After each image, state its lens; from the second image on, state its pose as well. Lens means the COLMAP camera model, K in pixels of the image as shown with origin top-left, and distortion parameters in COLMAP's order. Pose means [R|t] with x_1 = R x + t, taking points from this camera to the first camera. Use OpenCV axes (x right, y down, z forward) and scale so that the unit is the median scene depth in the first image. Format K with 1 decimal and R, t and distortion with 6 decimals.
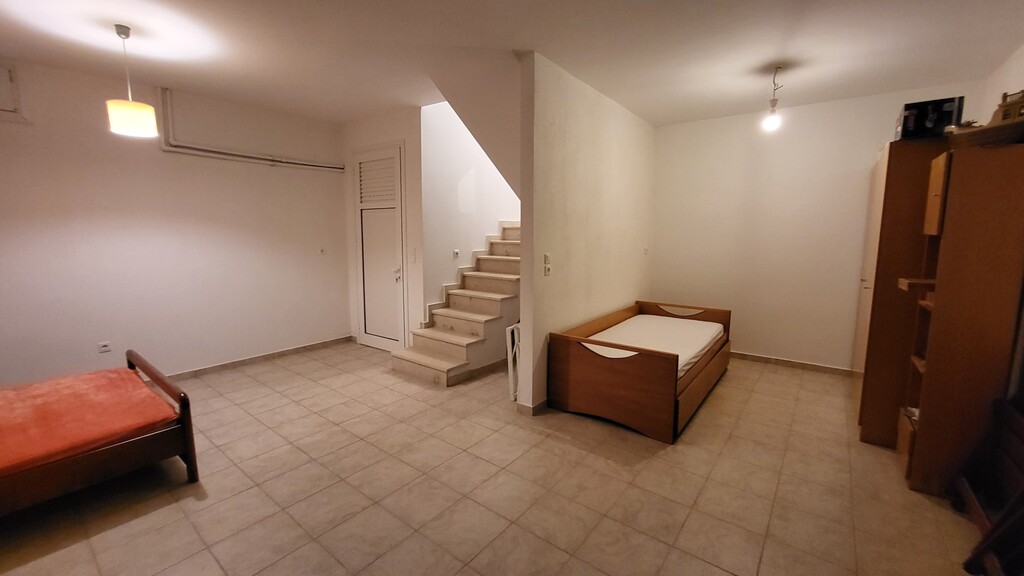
lens RADIAL K [[410.4, 0, 508.0], [0, 410.4, 284.1], [0, 0, 1]] dist [0.001296, -0.000101]
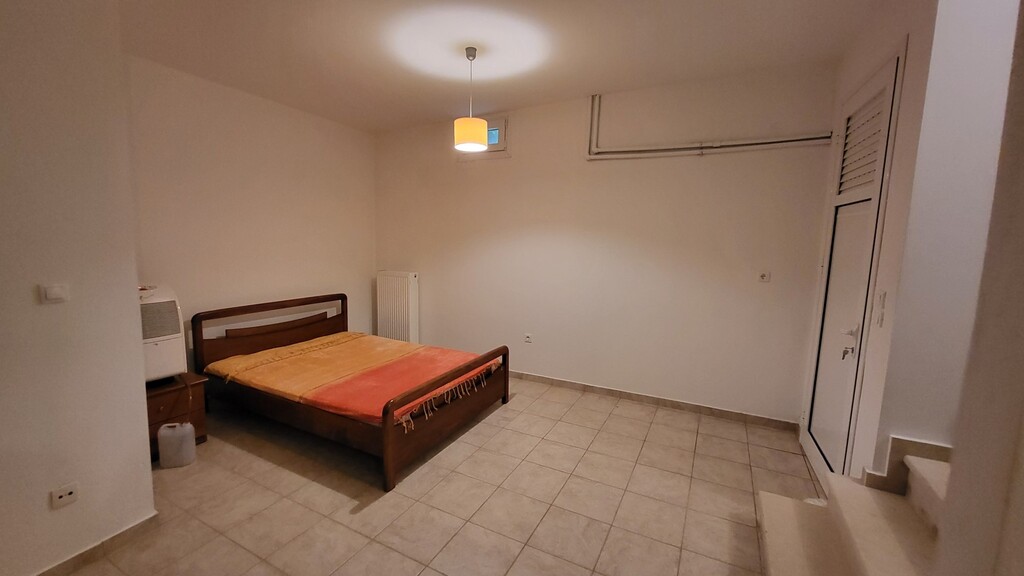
lens RADIAL K [[410.4, 0, 508.0], [0, 410.4, 284.1], [0, 0, 1]] dist [0.001296, -0.000101]
pose [[0.182565, 0.119891, -0.975857, 0.149366], [-0.139237, 0.985687, 0.095050, -0.110610], [0.973285, 0.118523, 0.196645, 0.739870]]
